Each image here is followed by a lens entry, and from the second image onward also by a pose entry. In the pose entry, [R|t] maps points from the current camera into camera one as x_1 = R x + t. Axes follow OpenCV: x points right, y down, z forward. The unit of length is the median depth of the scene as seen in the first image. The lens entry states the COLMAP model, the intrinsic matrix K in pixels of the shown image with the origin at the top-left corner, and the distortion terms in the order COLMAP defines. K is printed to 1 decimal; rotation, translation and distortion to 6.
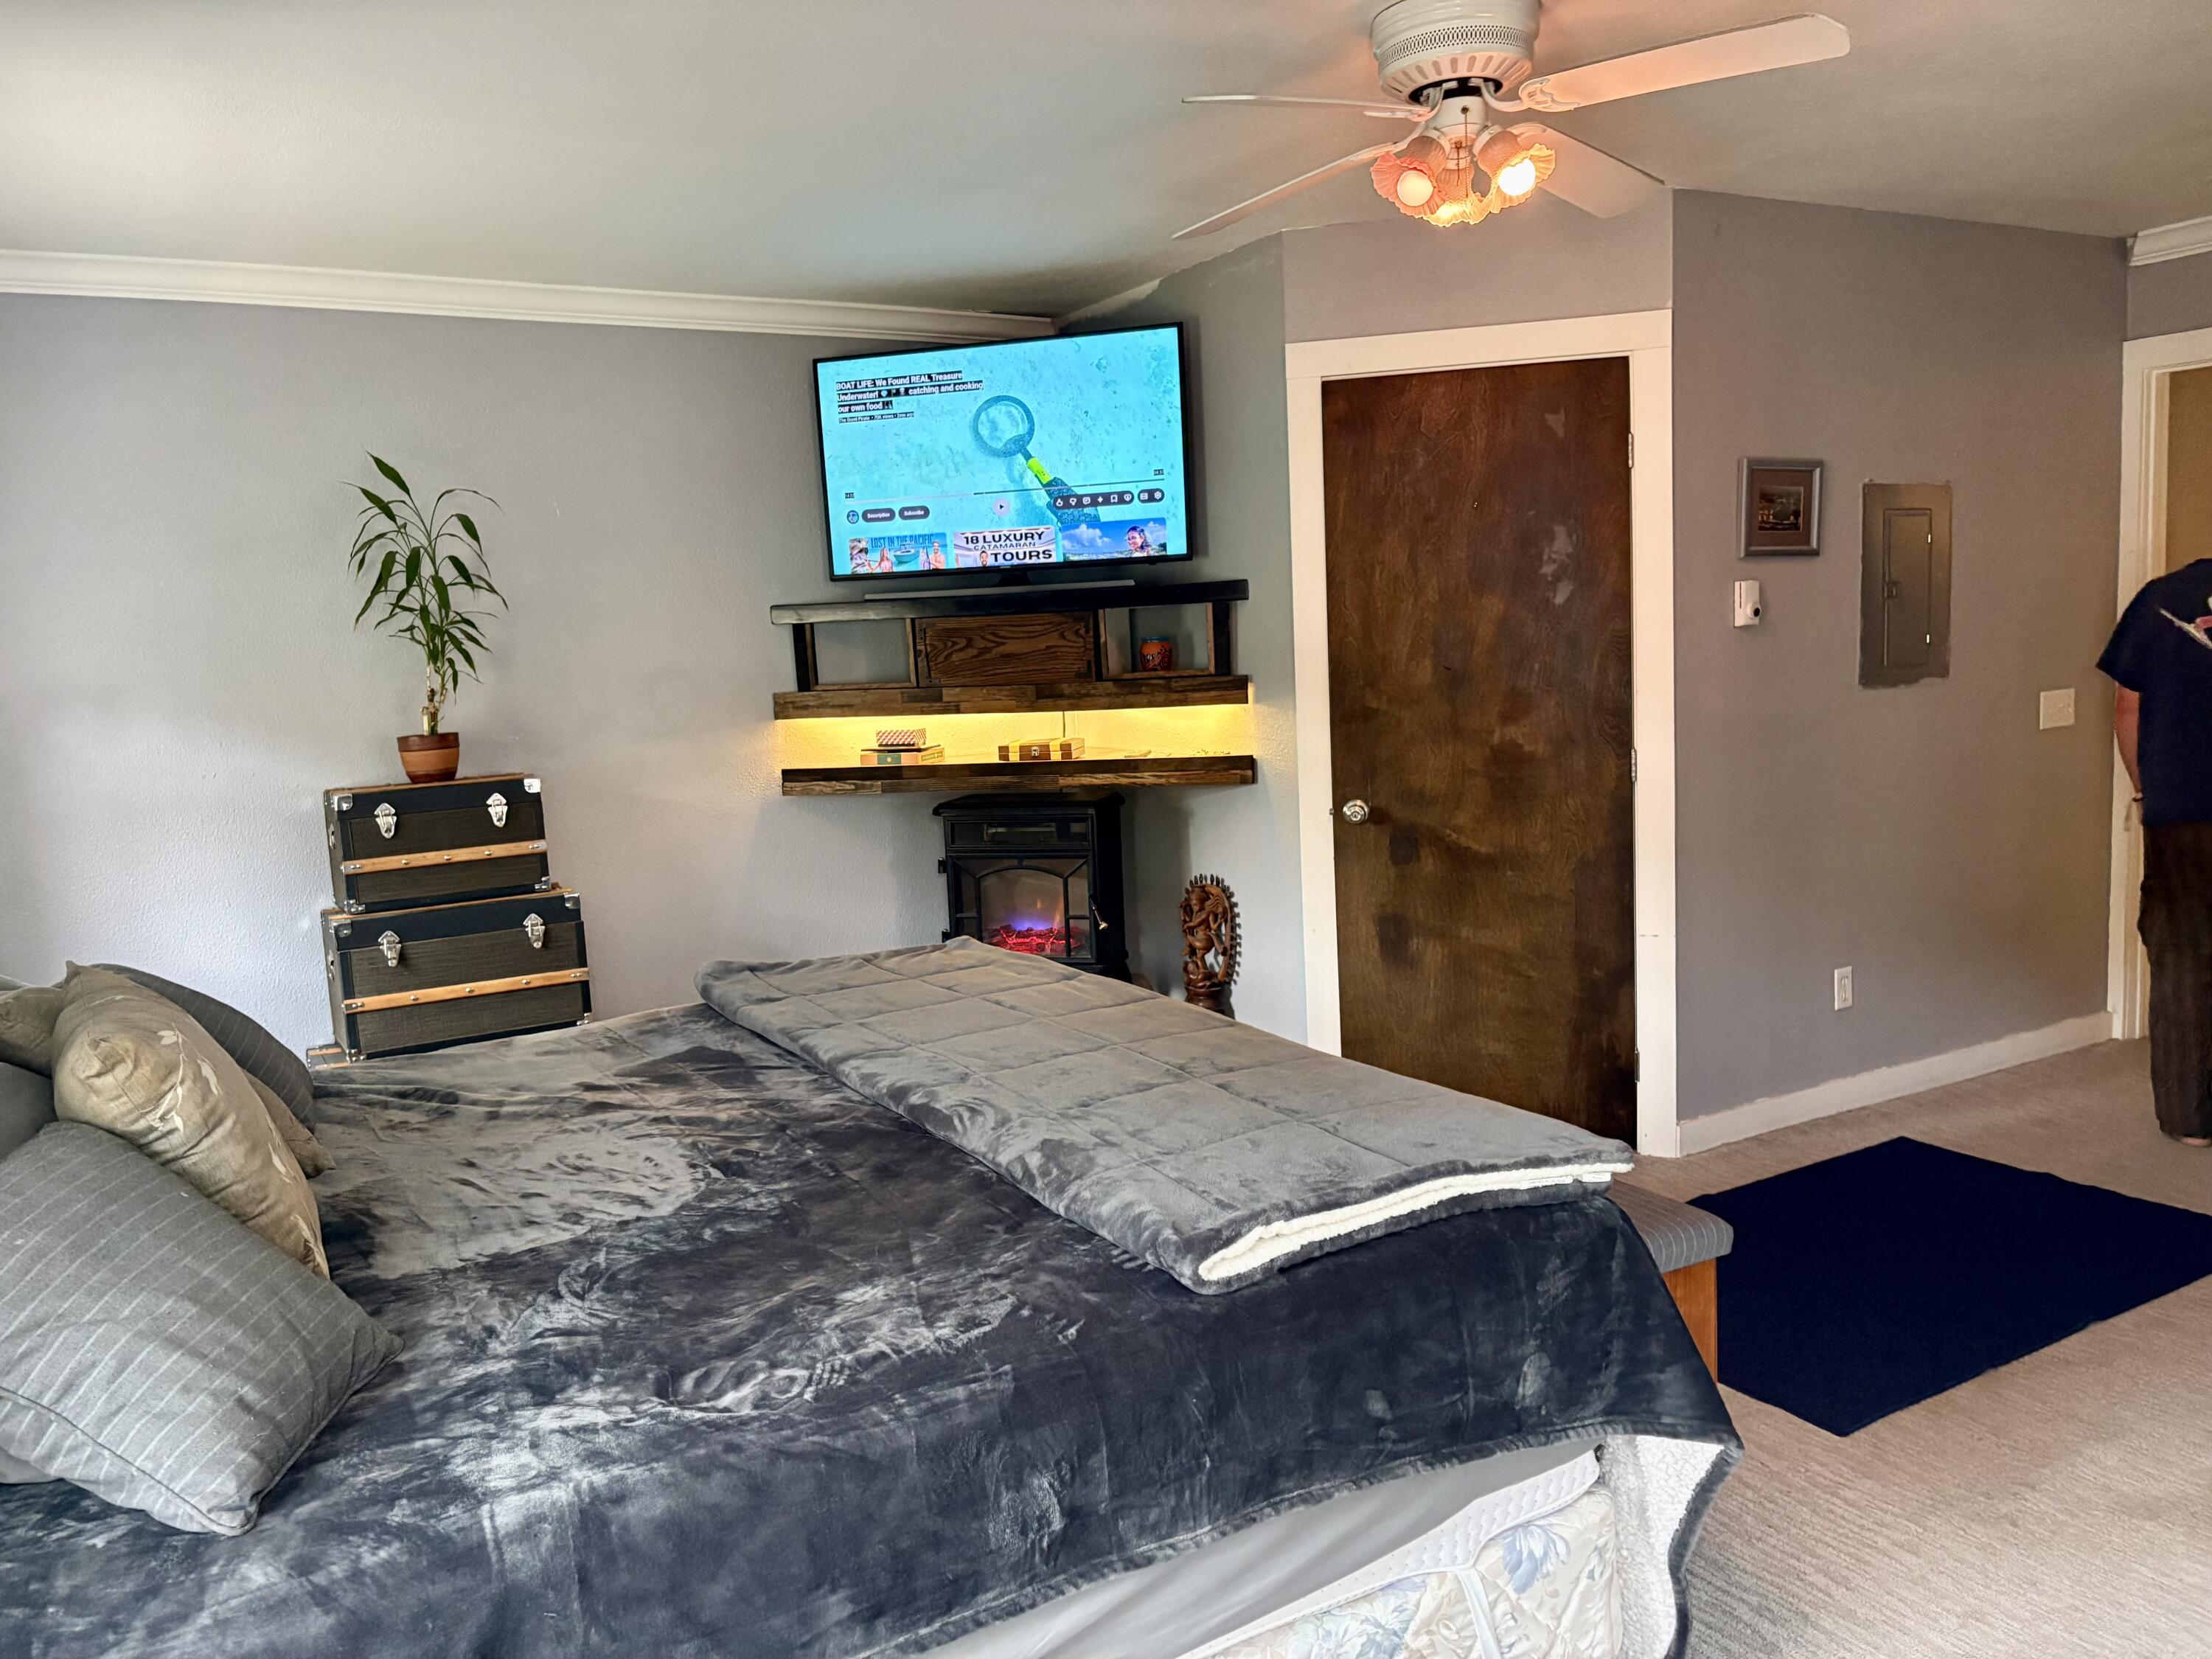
lens RADIAL K [[1670.0, 0, 1115.4], [0, 1670.0, 836.9], [0, 0, 1]] dist [0.033216, -0.014020]
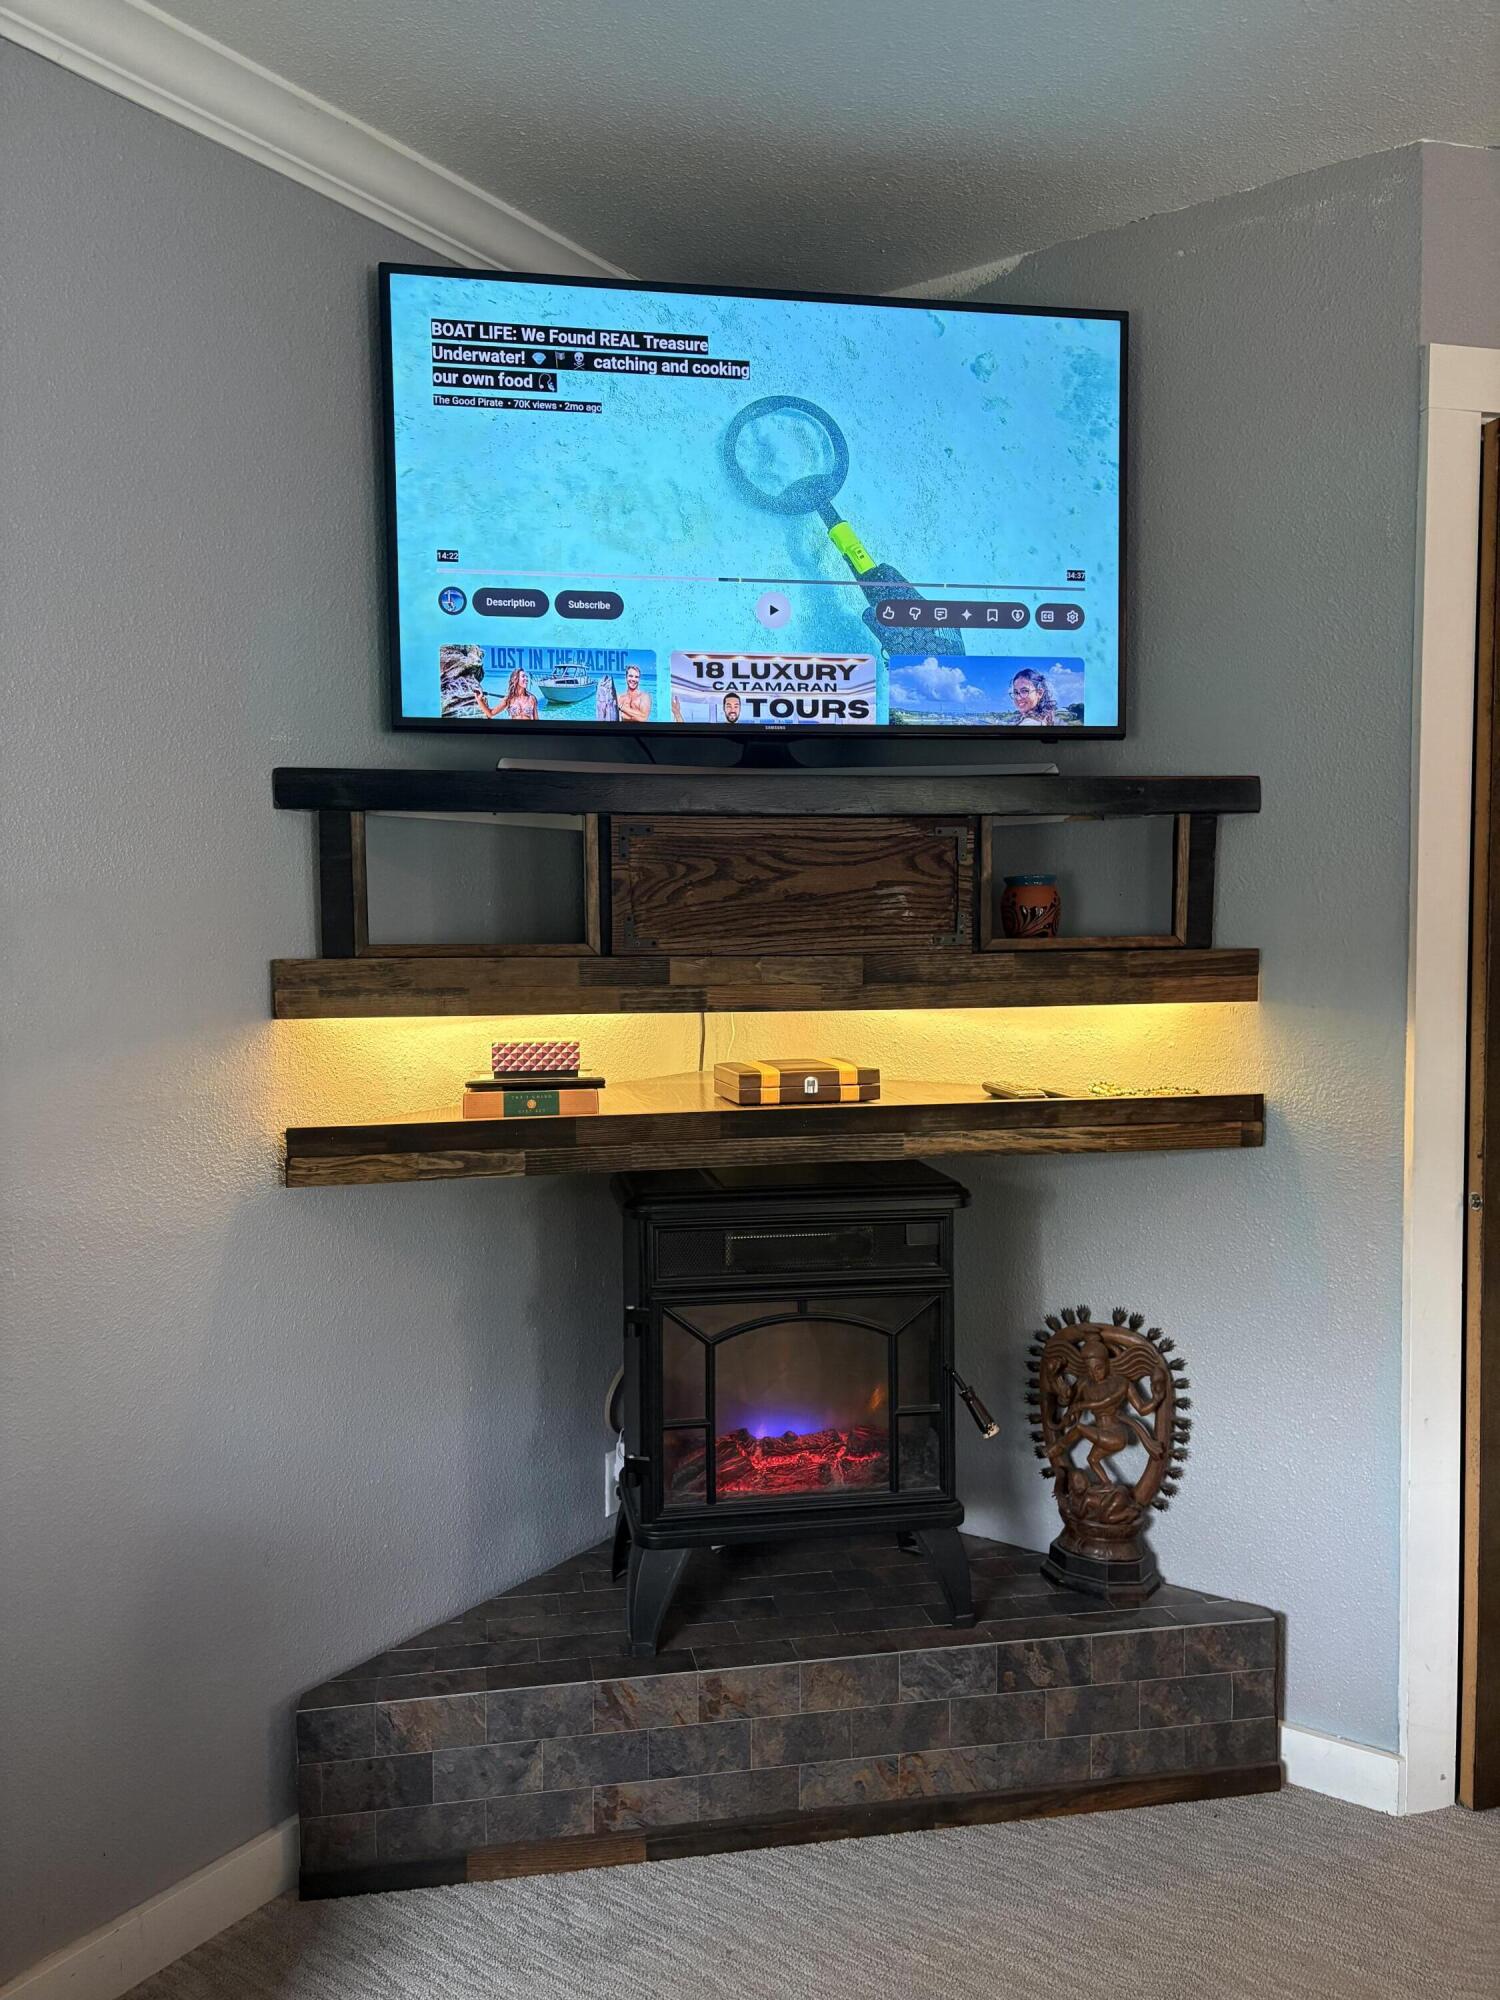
lens RADIAL K [[1510.0, 0, 741.4], [0, 1510.0, 985.8], [0, 0, 1]] dist [0.033216, -0.014020]
pose [[0.900072, 0.022771, 0.435147, -0.277266], [0.020398, 0.995337, -0.094276, -0.039269], [-0.435264, 0.093731, 0.895410, 0.601223]]
